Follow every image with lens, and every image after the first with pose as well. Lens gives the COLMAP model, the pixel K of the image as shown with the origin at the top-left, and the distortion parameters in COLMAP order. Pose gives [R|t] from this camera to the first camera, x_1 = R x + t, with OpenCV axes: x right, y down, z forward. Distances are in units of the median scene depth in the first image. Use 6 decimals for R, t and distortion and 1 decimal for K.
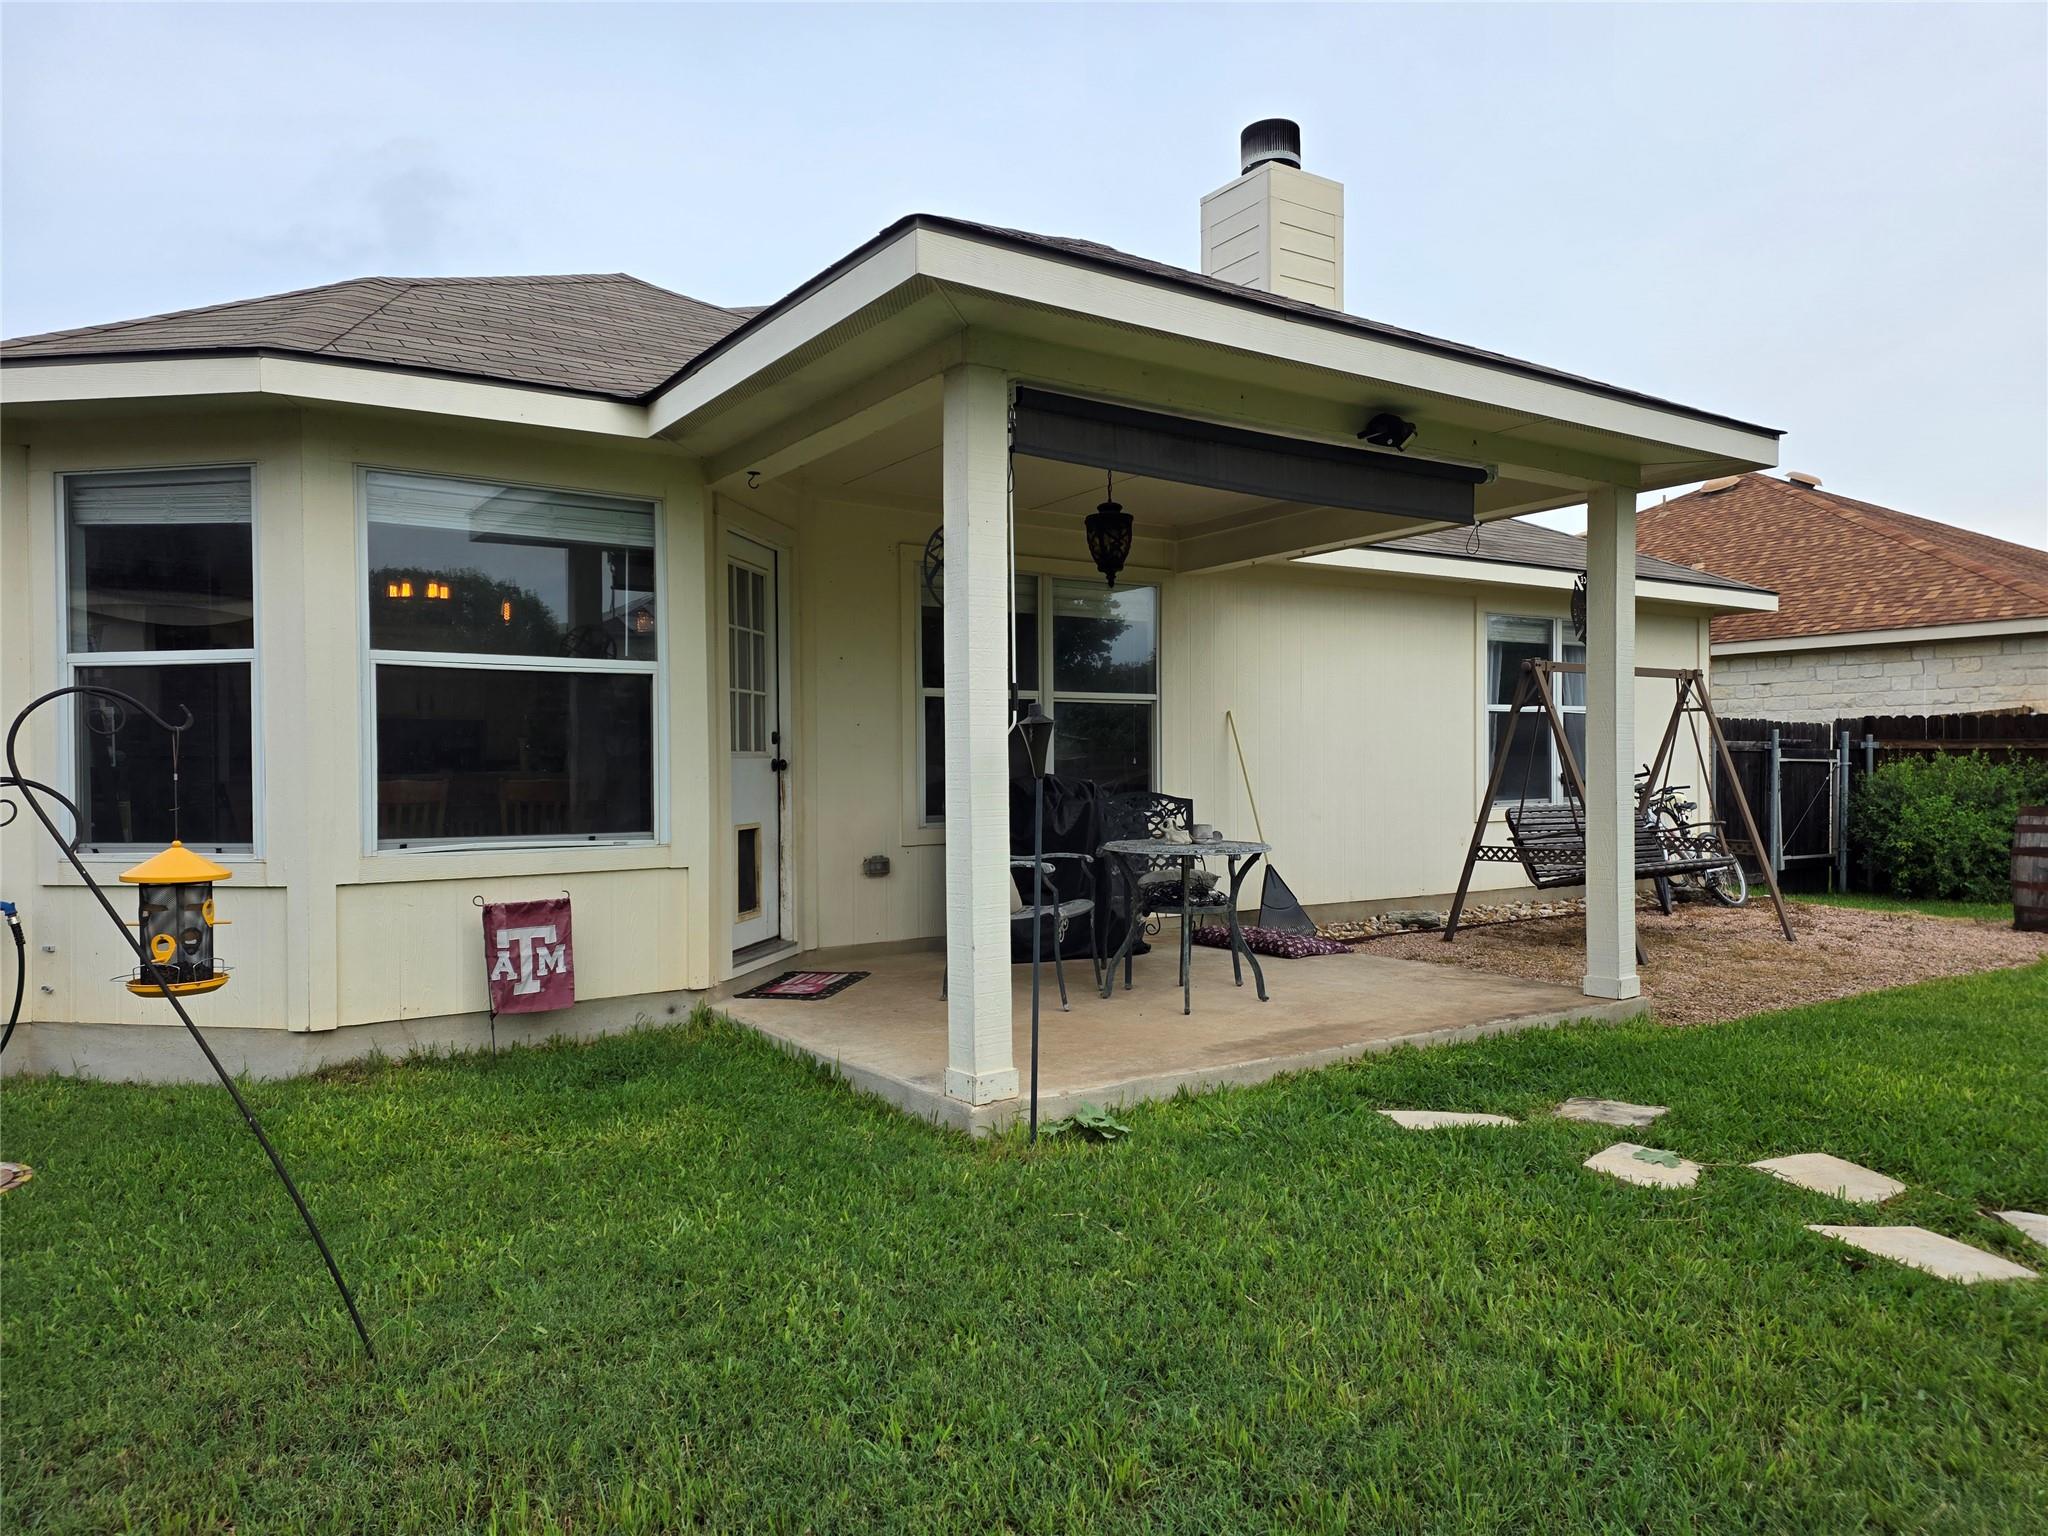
lens RADIAL K [[1355.5, 0, 1010.8], [0, 1355.5, 768.9], [0, 0, 1]] dist [0.069405, -0.059147]
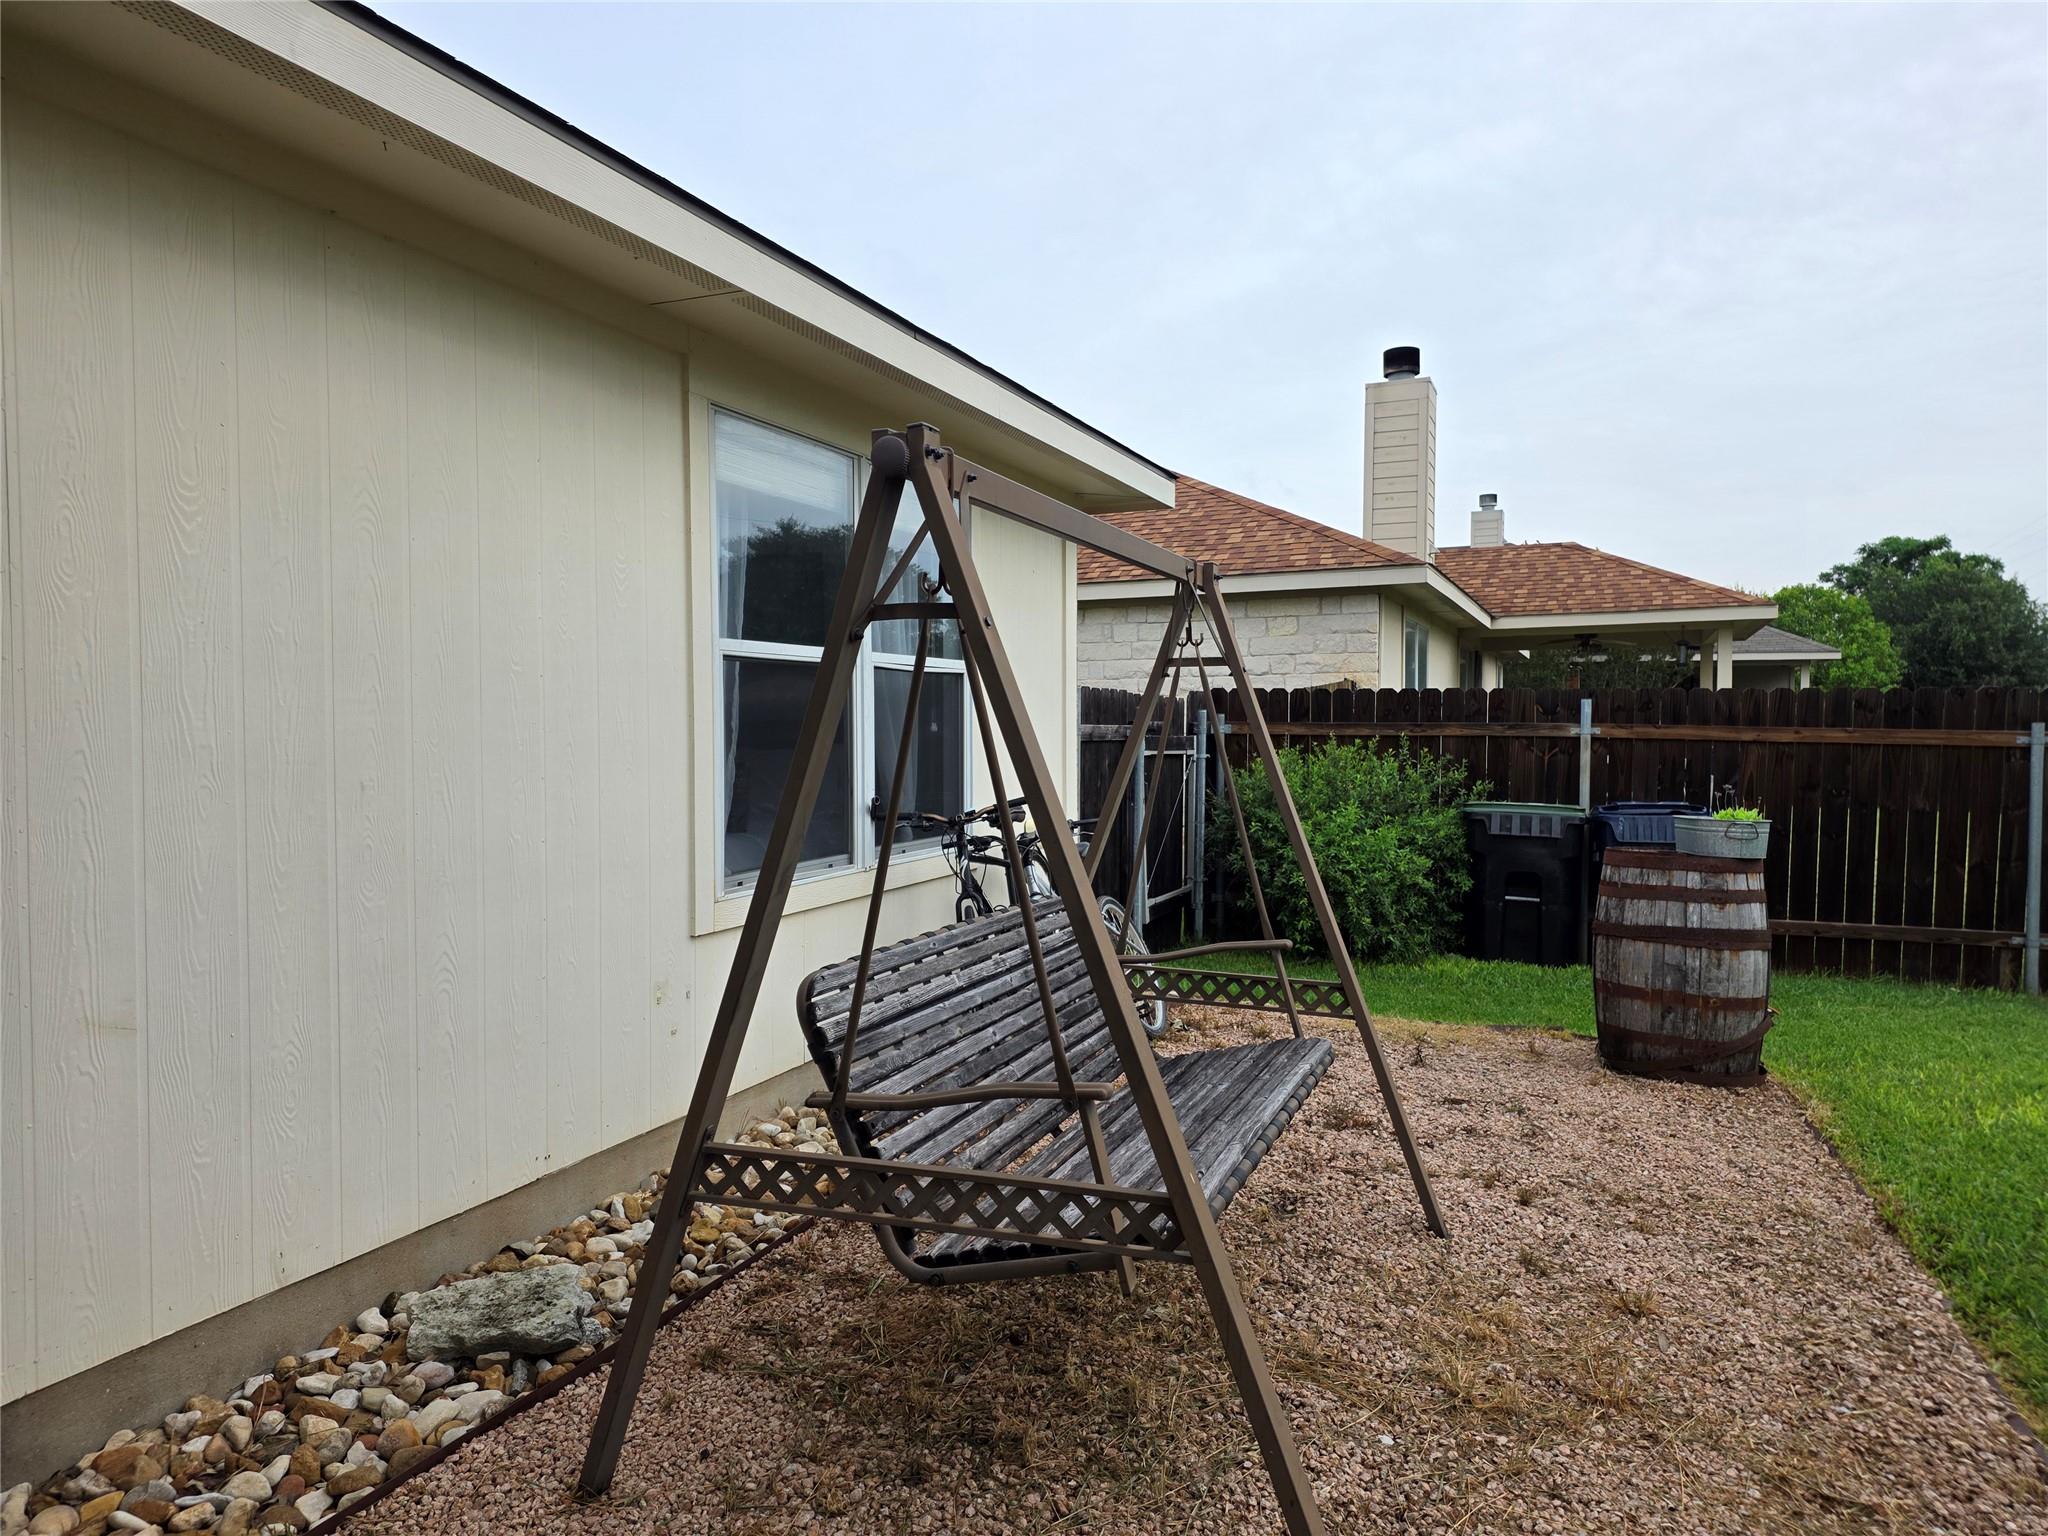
lens RADIAL K [[1355.5, 0, 1016.0], [0, 1355.5, 774.1], [0, 0, 1]] dist [0.069405, -0.059147]
pose [[0.844841, -0.015295, 0.534800, 0.174846], [-0.000523, 0.999567, 0.029413, -0.016048], [-0.535018, -0.025129, 0.844467, 0.516607]]
